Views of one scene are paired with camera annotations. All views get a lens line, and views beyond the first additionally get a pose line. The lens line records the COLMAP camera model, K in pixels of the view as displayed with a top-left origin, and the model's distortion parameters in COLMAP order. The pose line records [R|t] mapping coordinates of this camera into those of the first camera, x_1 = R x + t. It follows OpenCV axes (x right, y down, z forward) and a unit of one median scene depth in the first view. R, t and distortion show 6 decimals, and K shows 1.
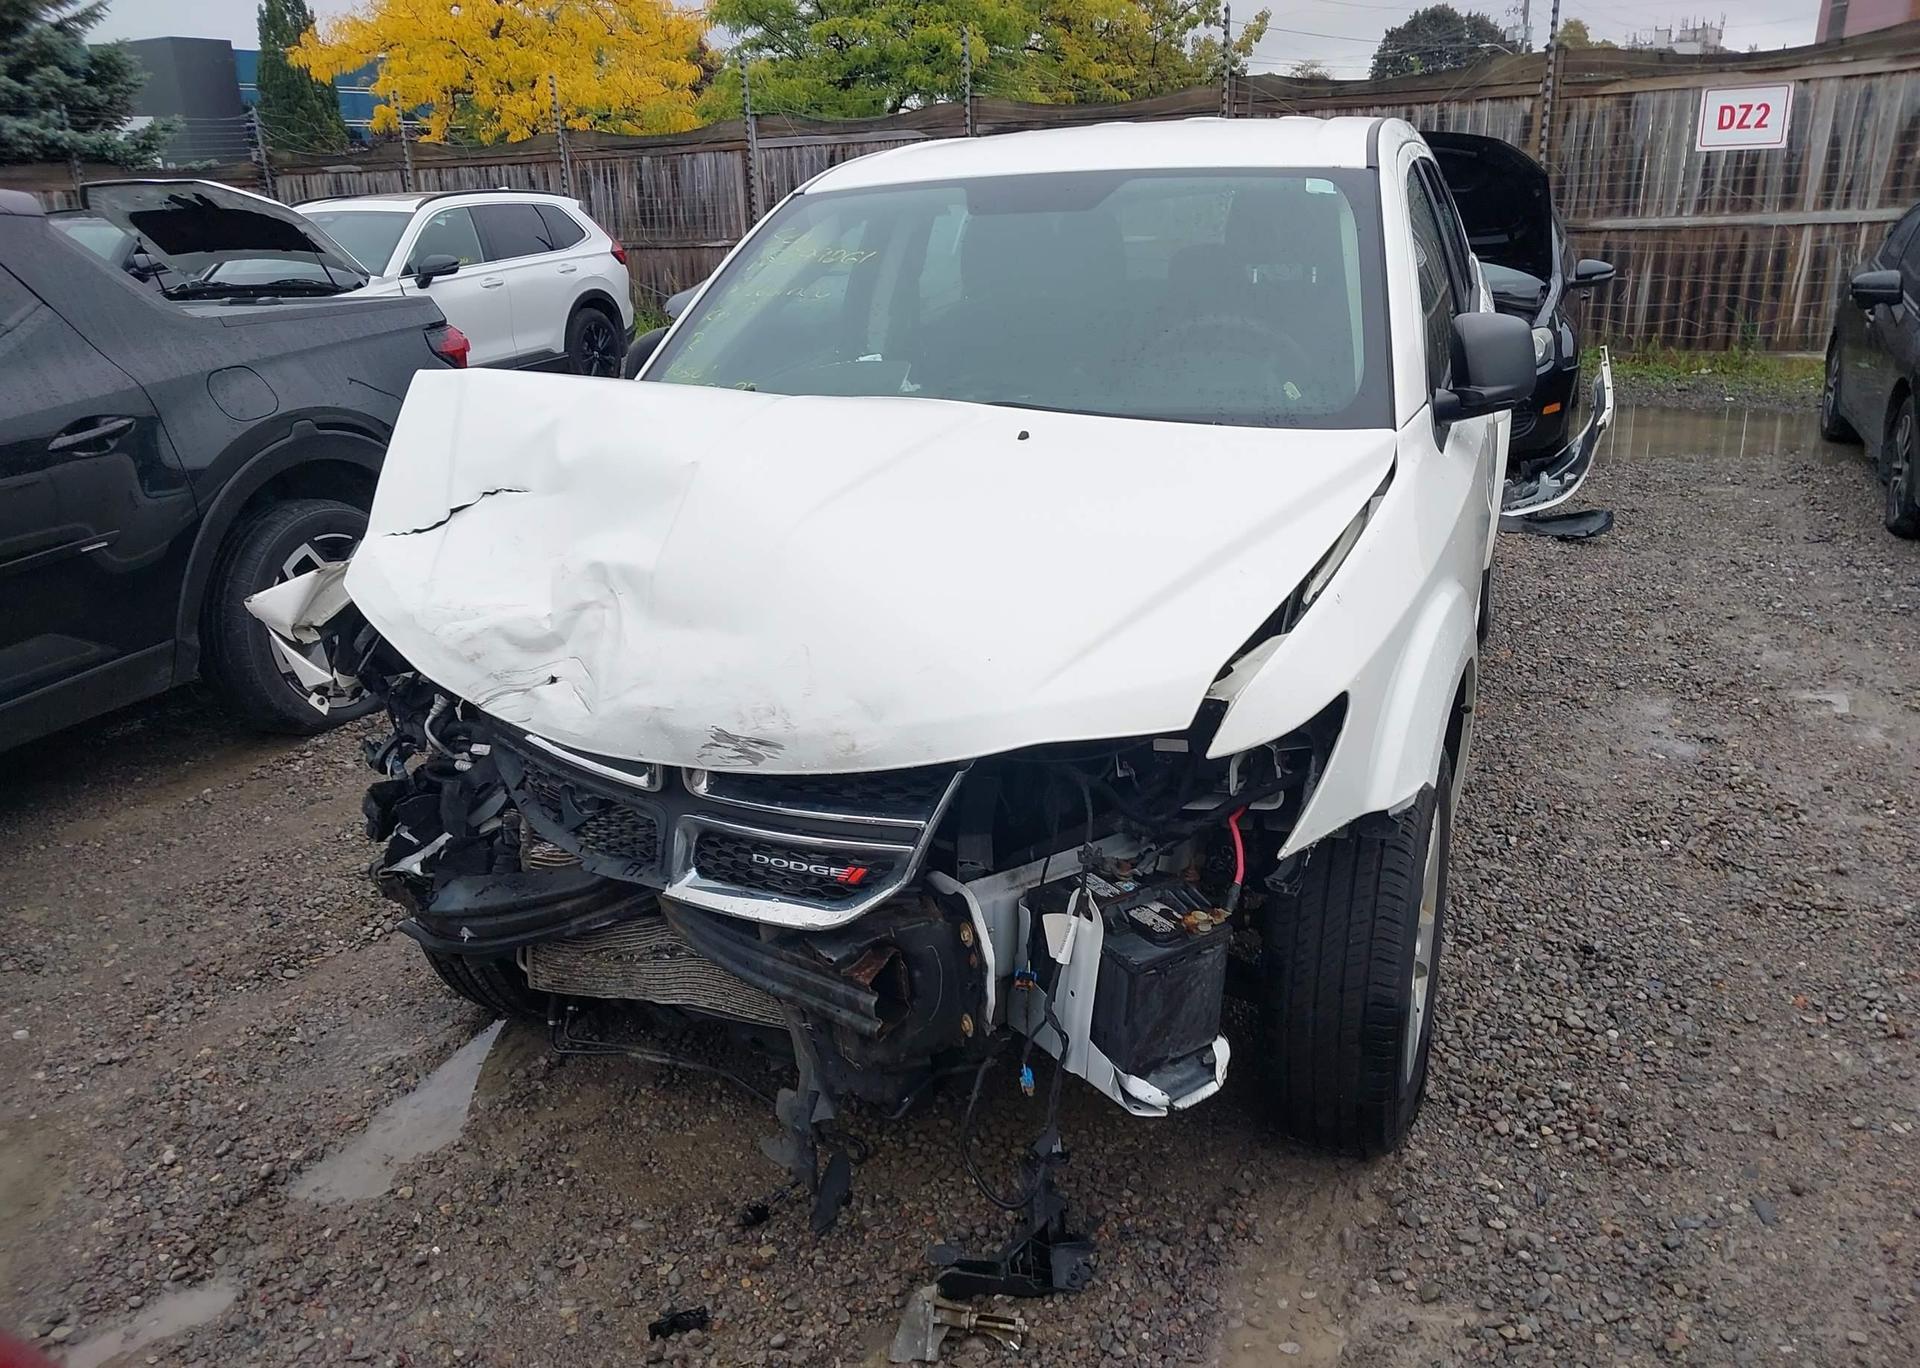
lens RADIAL K [[1485.6, 0, 985.7], [0, 1485.6, 678.2], [0, 0, 1]] dist [0.011930, 0.005617]
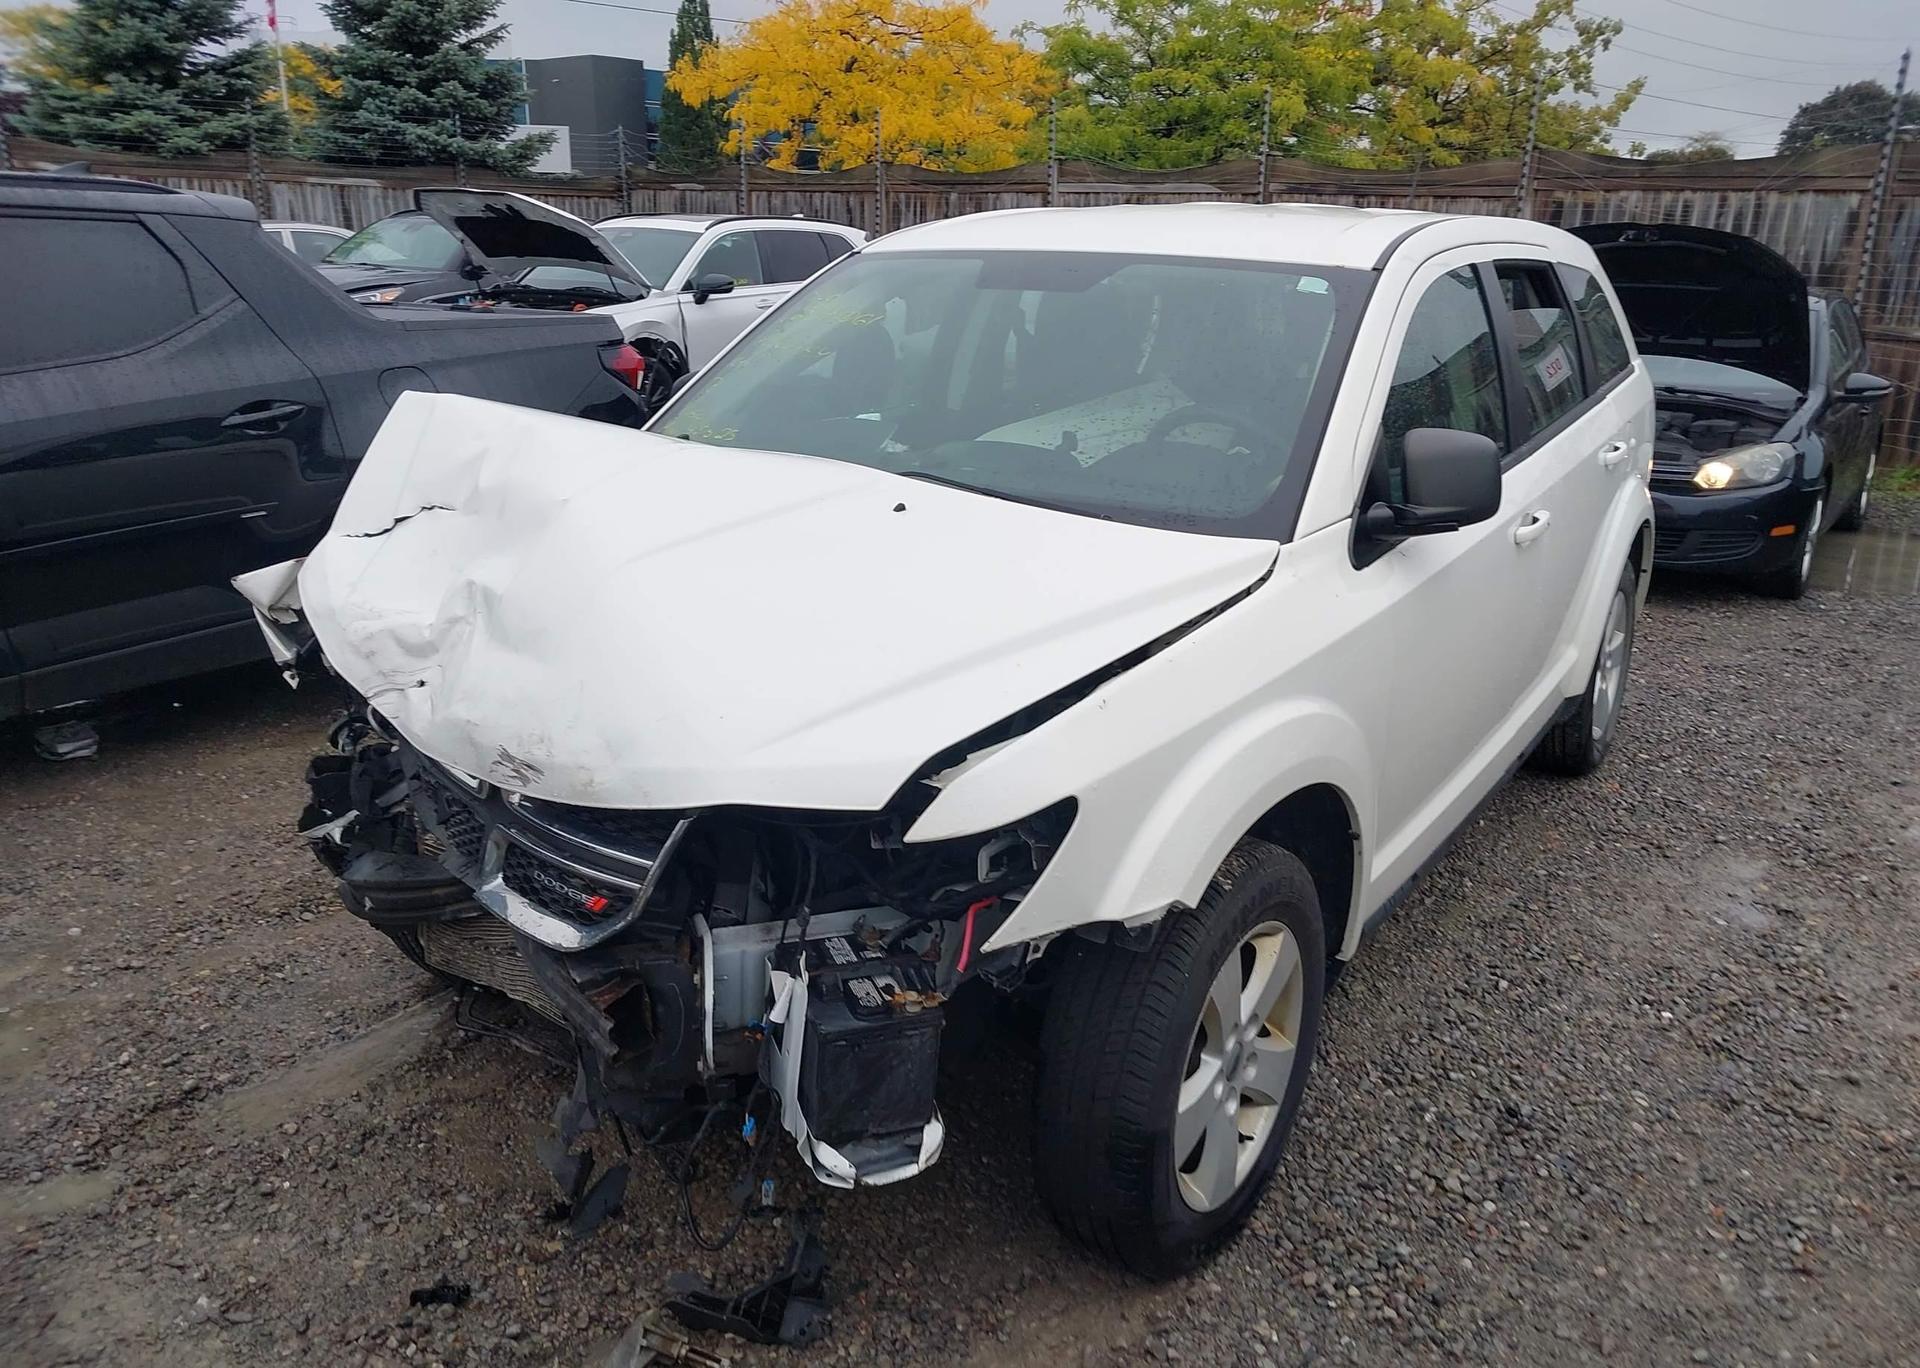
lens RADIAL K [[1487.3, 0, 957.8], [0, 1487.3, 665.2], [0, 0, 1]] dist [0.034073, -0.042280]
pose [[0.971546, 0.126874, -0.200005, 0.195945], [-0.133798, 0.990777, -0.021434, -0.026234], [0.195441, 0.047584, 0.979560, 0.000752]]
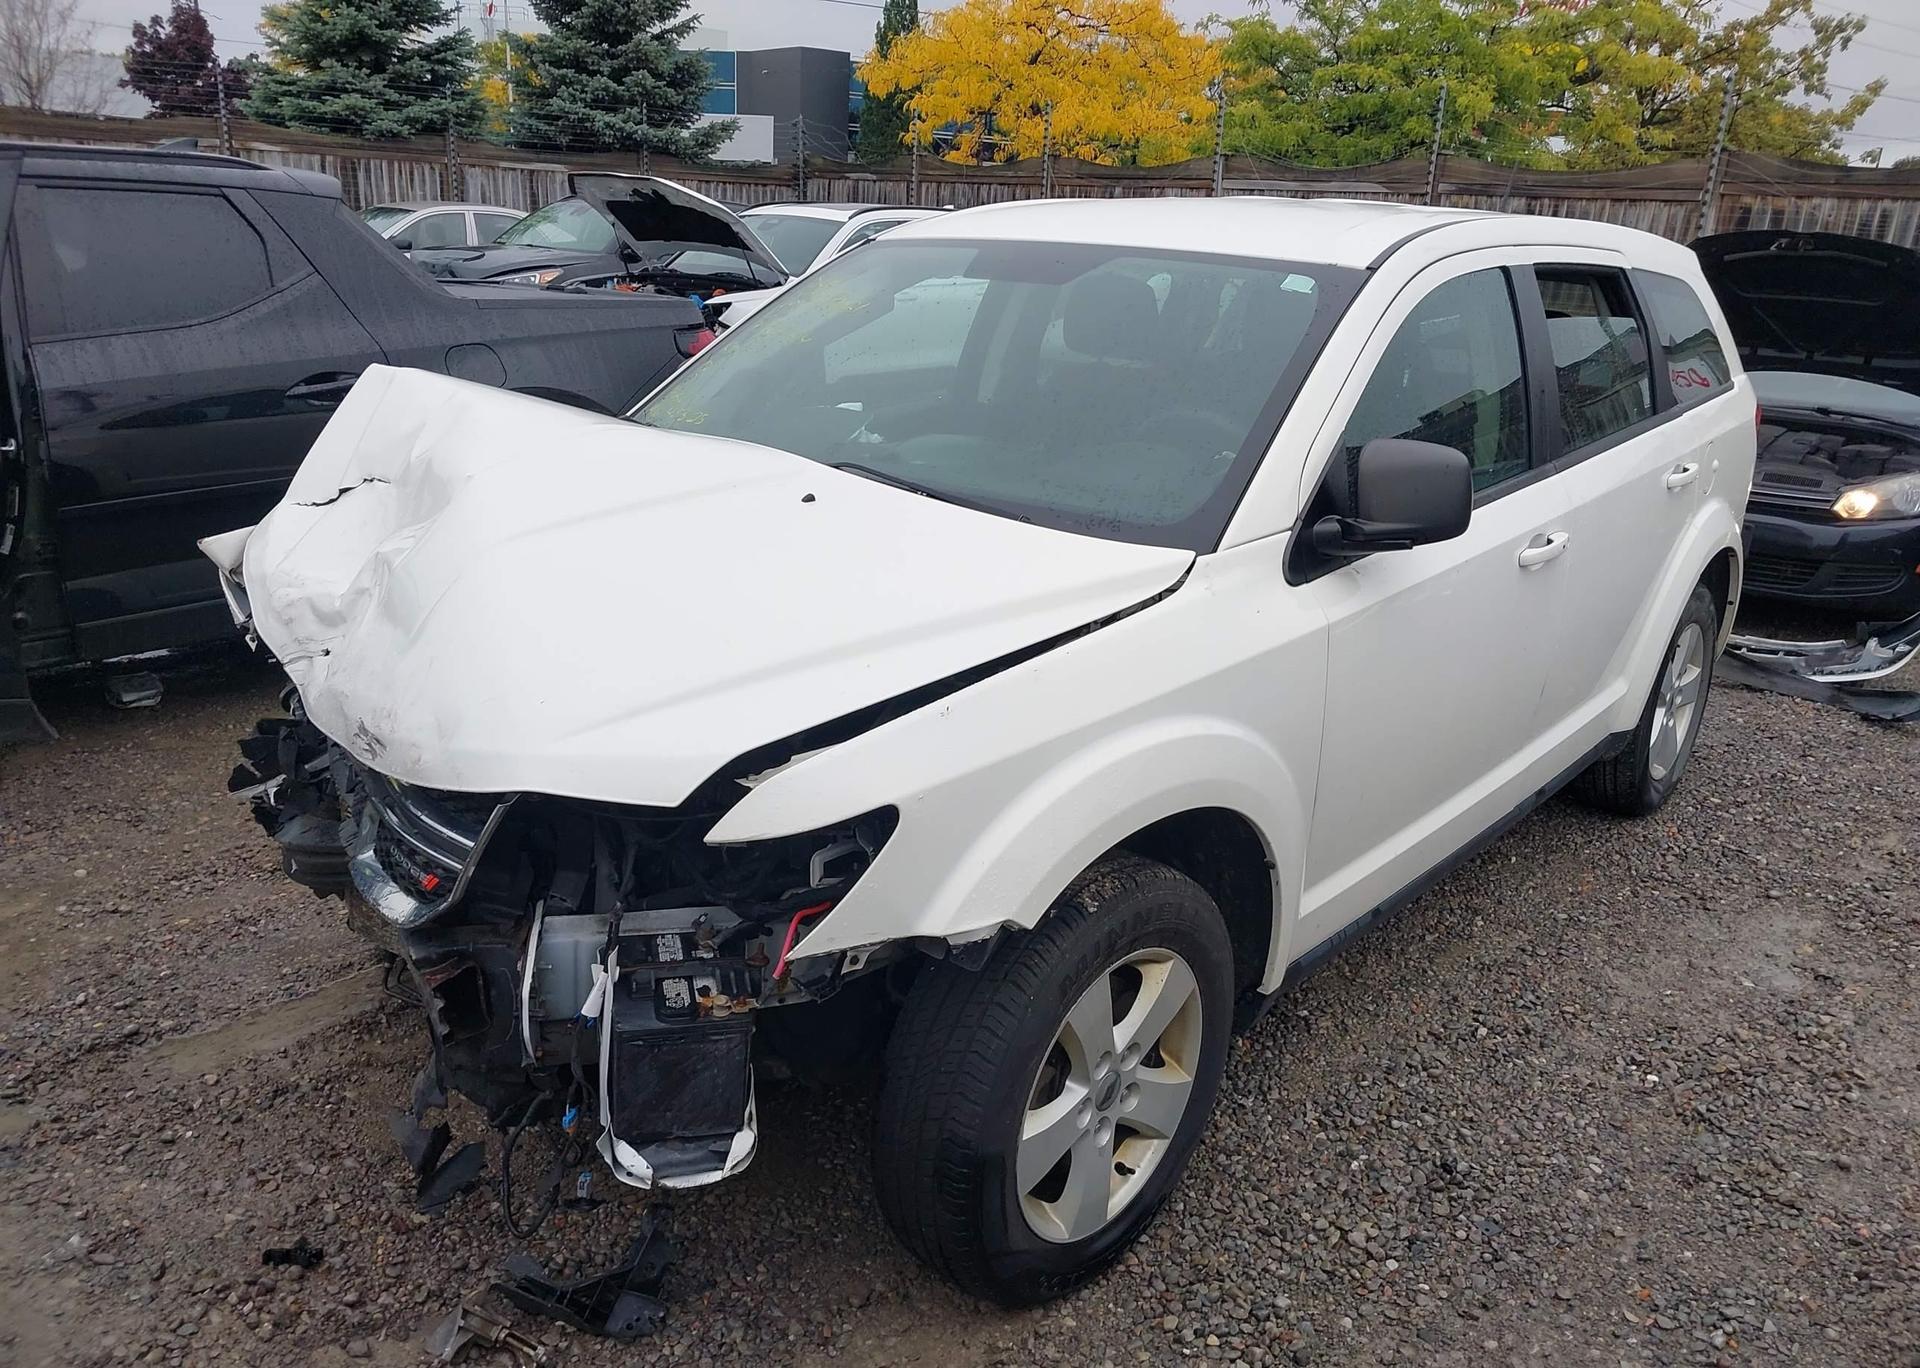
lens RADIAL K [[1490.6, 0, 960.0], [0, 1490.6, 684.0], [0, 0, 1]] dist [0.017468, -0.010213]
pose [[0.936960, 0.181658, -0.298506, 0.310712], [-0.187244, 0.982262, 0.010034, -0.048476], [0.295034, 0.046492, 0.954355, 0.051854]]
